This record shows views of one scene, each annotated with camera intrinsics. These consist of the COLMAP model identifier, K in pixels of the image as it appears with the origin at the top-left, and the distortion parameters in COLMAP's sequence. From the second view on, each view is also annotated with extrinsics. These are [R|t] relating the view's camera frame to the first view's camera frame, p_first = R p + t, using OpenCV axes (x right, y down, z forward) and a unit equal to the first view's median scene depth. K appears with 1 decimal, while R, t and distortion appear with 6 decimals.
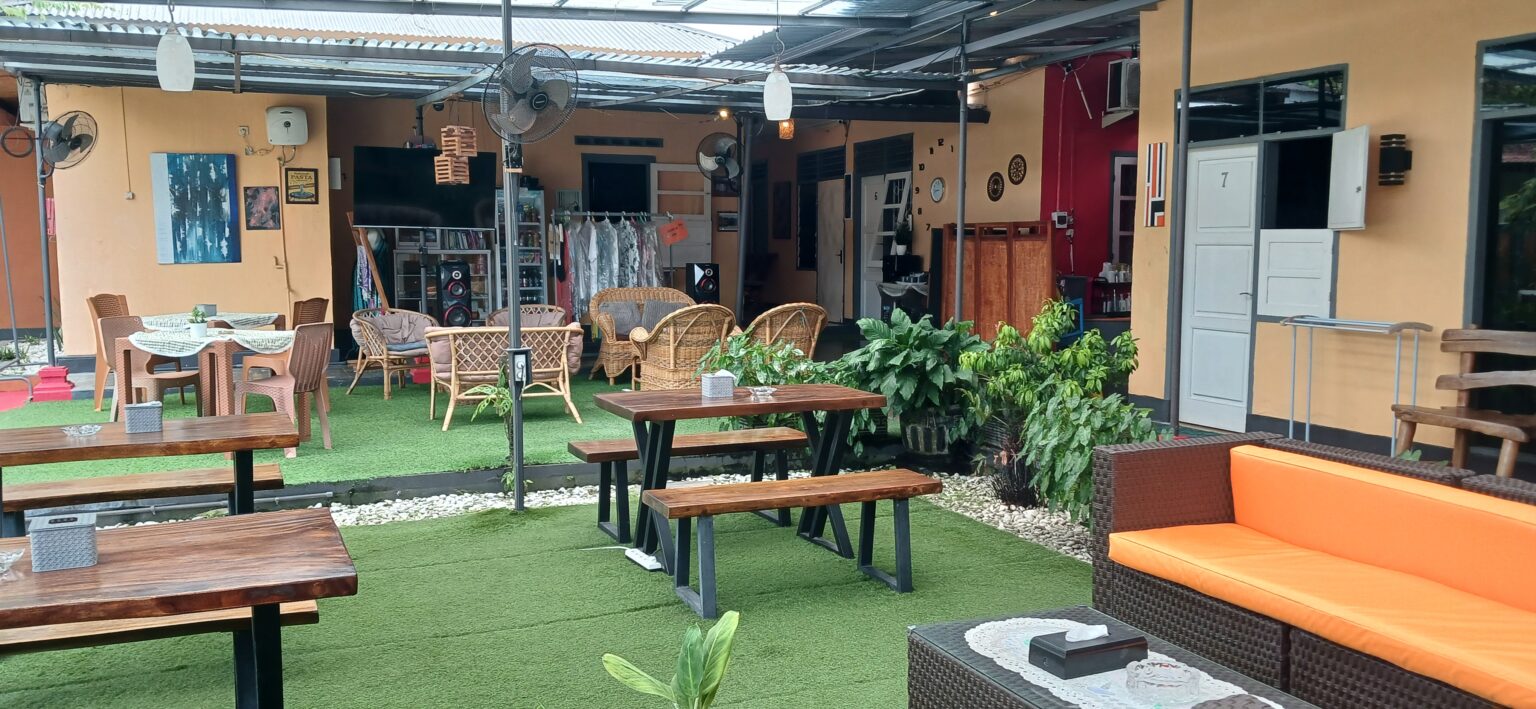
lens RADIAL K [[1237.5, 0, 768.0], [0, 1237.5, 354.5], [0, 0, 1]] dist [0.027539, 0.001538]
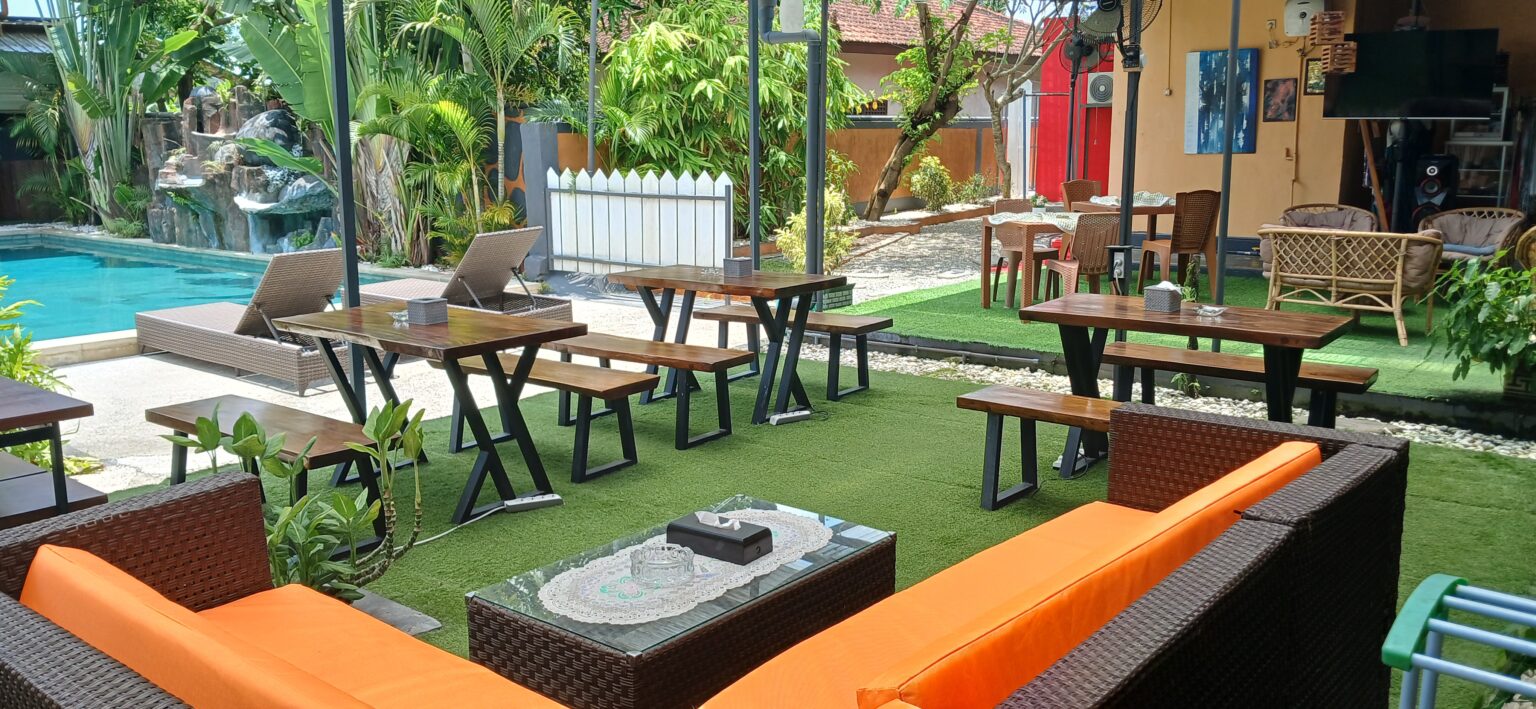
lens RADIAL K [[1237.5, 0, 768.0], [0, 1237.5, 354.5], [0, 0, 1]] dist [0.027539, 0.001538]
pose [[0.469964, 0.161068, -0.867866, 0.326136], [-0.080712, 0.986933, 0.139459, -0.020199], [0.878988, 0.004506, 0.476823, 0.142663]]
